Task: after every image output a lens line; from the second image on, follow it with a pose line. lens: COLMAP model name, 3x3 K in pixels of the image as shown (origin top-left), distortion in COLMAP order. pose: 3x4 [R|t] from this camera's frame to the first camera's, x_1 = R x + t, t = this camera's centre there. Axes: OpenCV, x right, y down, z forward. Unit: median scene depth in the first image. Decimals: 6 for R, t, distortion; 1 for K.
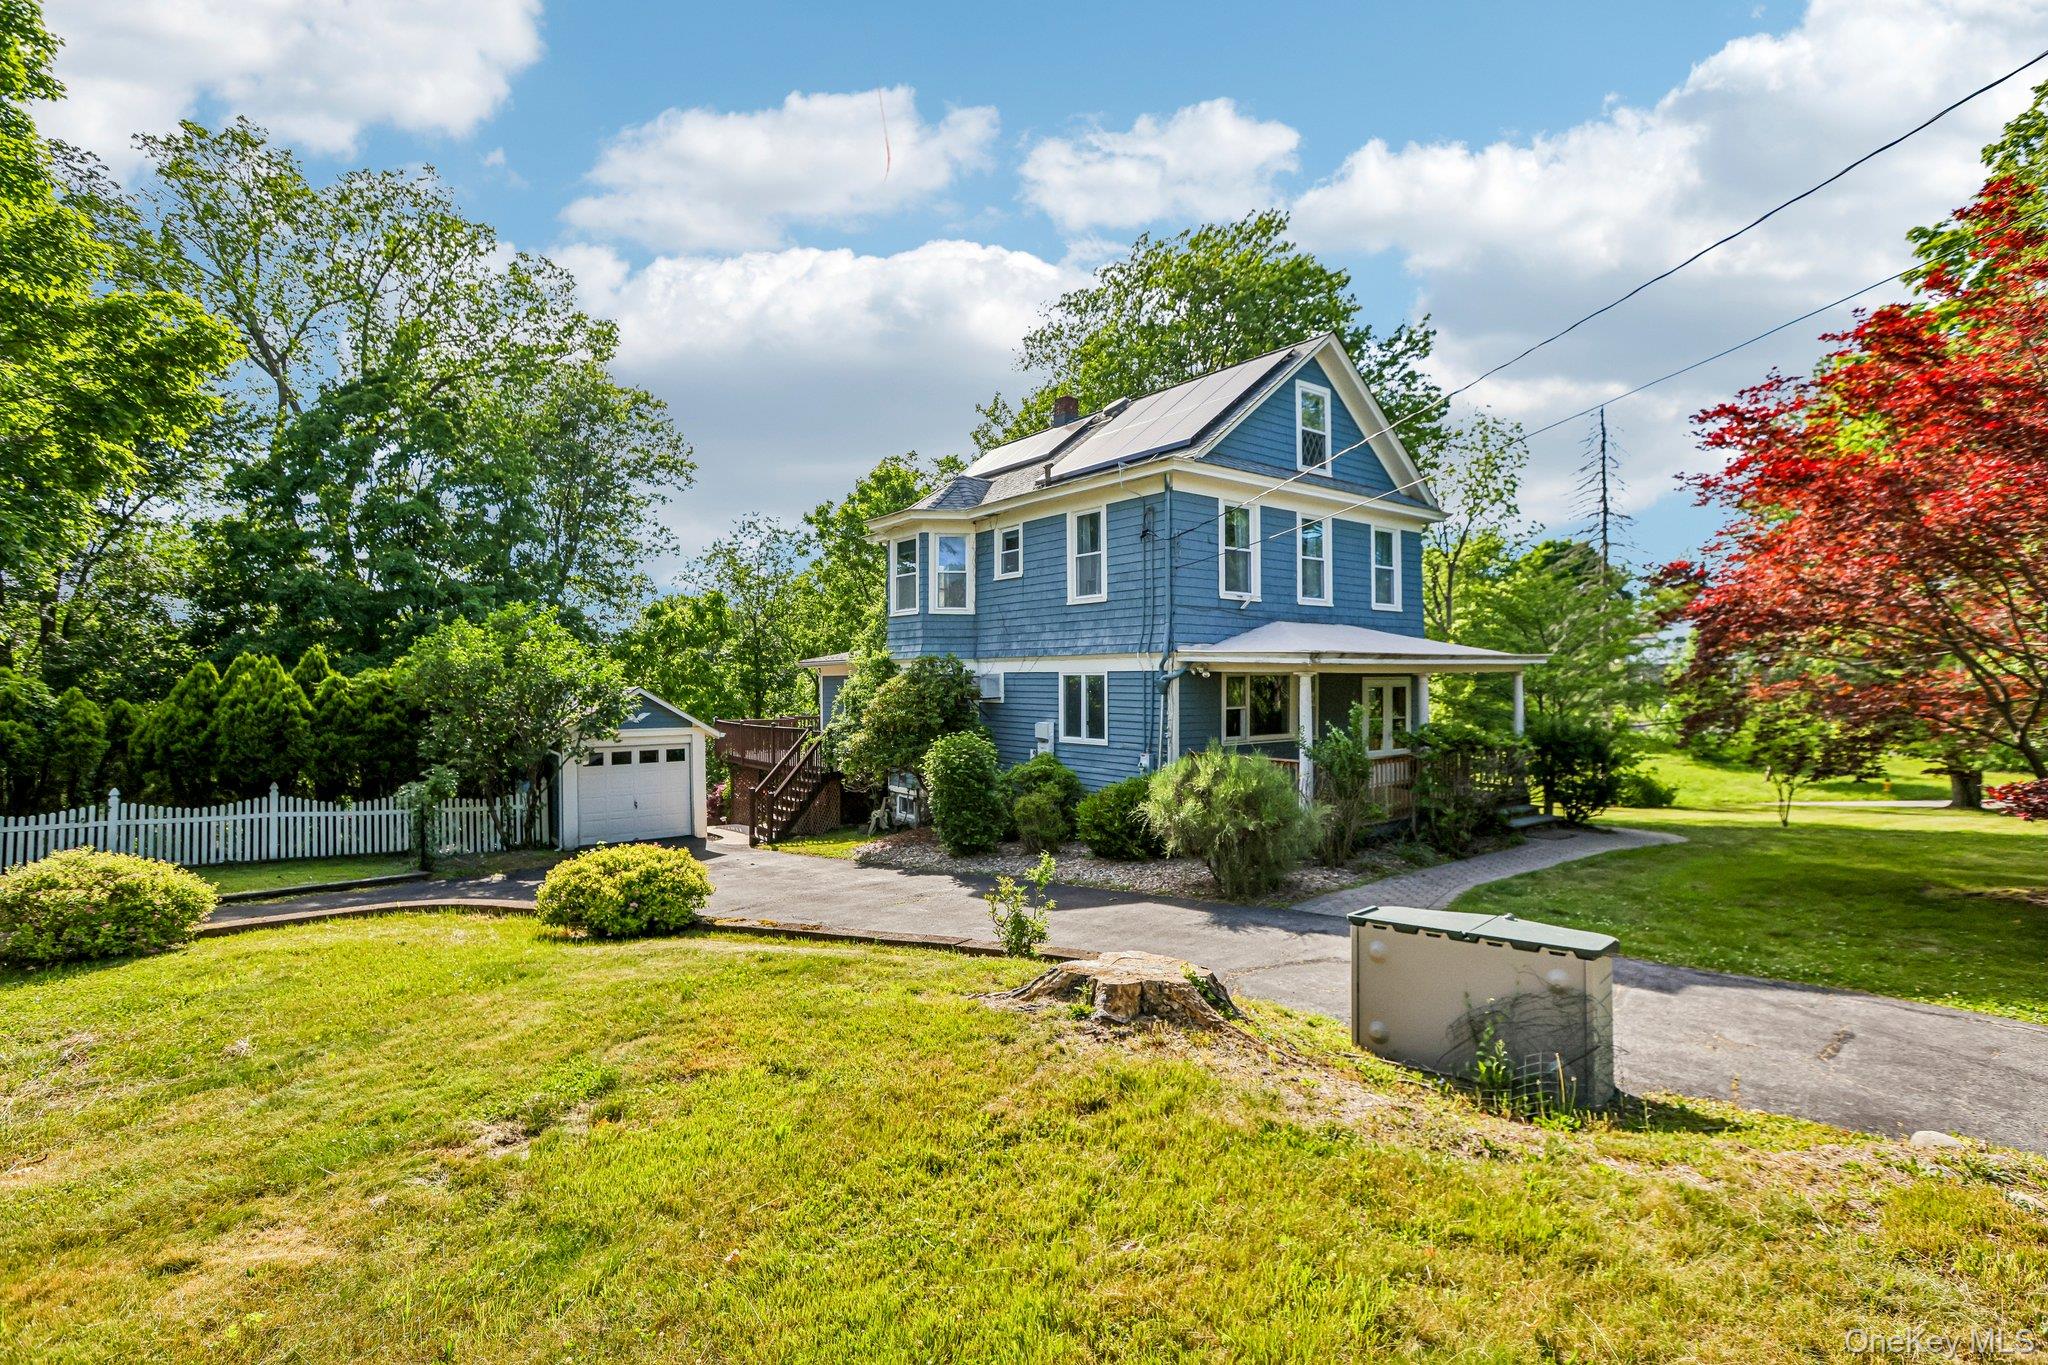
lens RADIAL K [[943.0, 0, 1023.3], [0, 943.0, 671.6], [0, 0, 1]] dist [-0.068788, 0.038061]
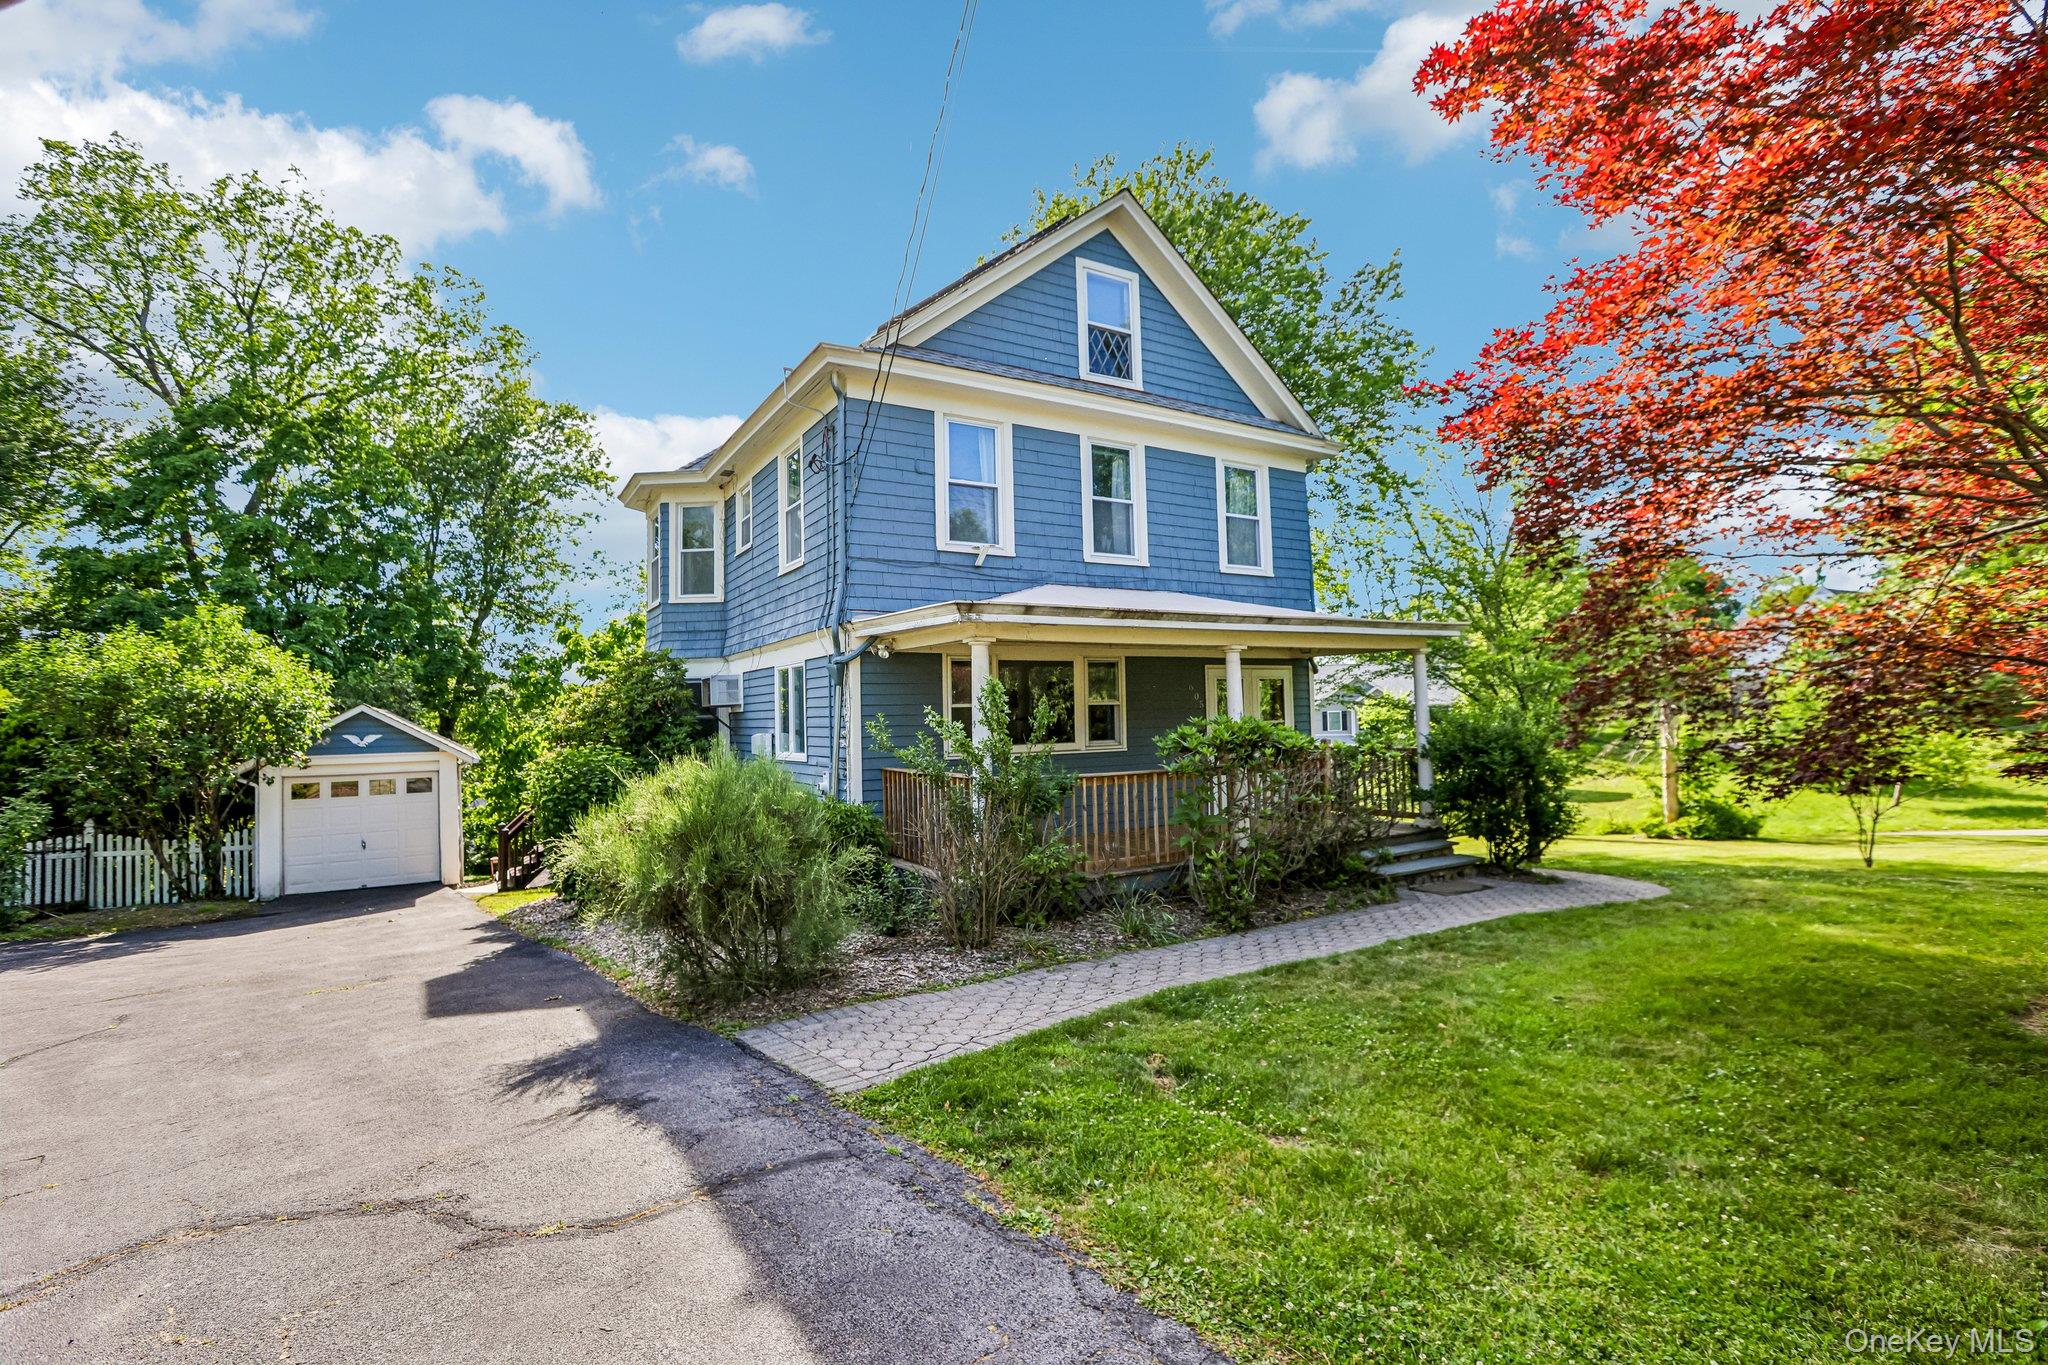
lens RADIAL K [[930.1, 0, 1021.5], [0, 930.1, 676.8], [0, 0, 1]] dist [-0.056251, 0.020859]
pose [[0.994333, -0.025151, -0.103291, 0.306304], [0.021588, 0.999137, -0.035473, 0.038936], [0.104094, 0.033042, 0.994018, 0.280948]]
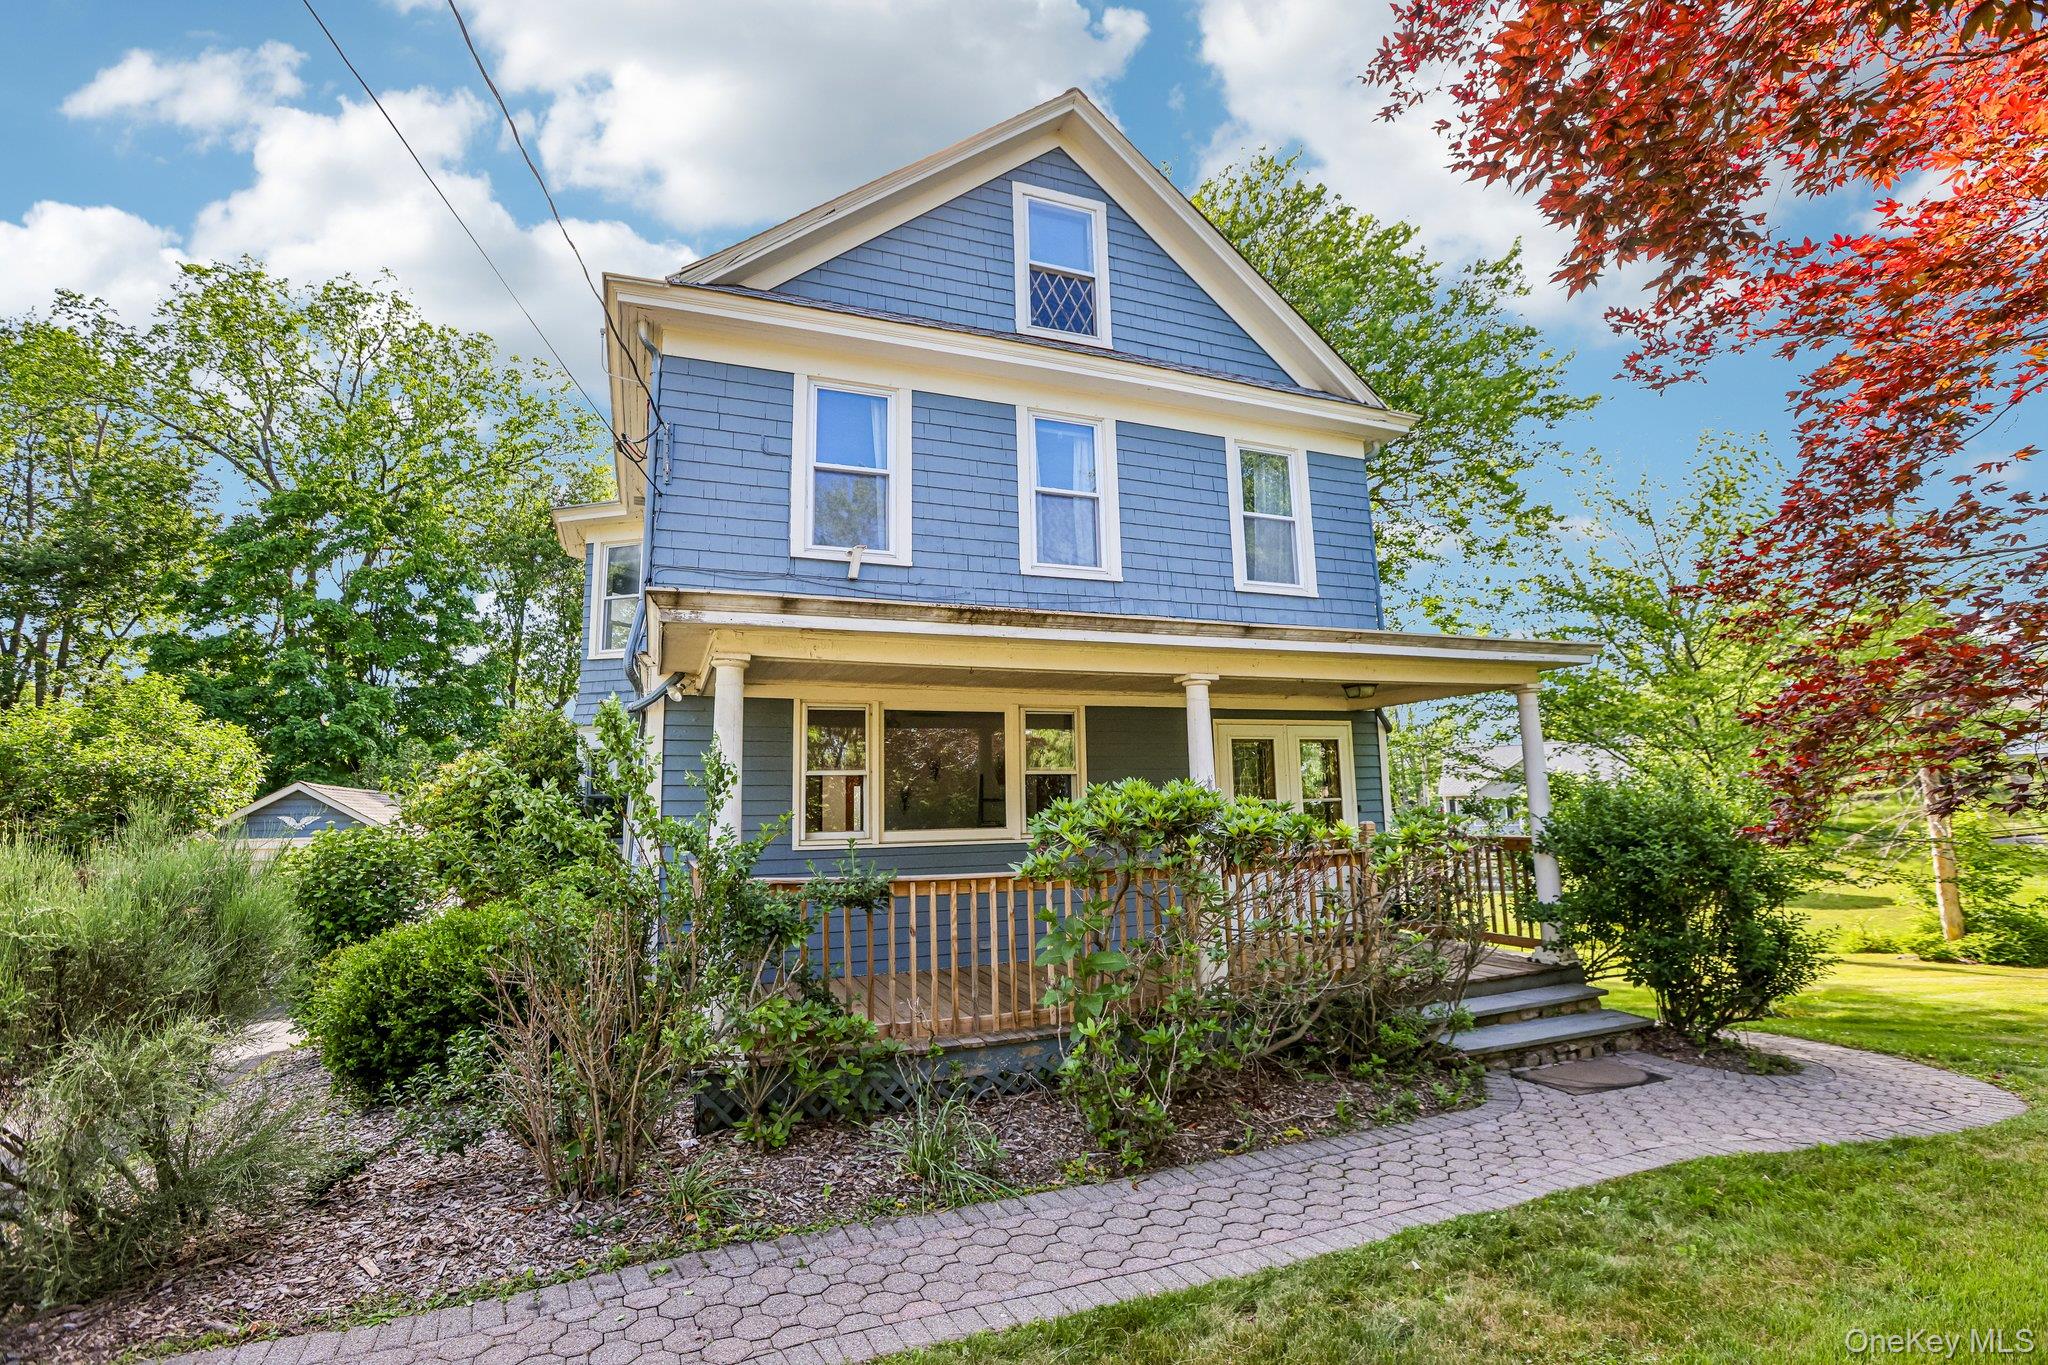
lens RADIAL K [[929.6, 0, 1029.1], [0, 929.6, 673.4], [0, 0, 1]] dist [-0.050487, 0.015725]
pose [[0.965287, -0.057342, -0.254819, 0.410693], [0.021722, 0.989848, -0.140462, 0.052361], [0.260286, 0.130051, 0.956733, 0.500783]]
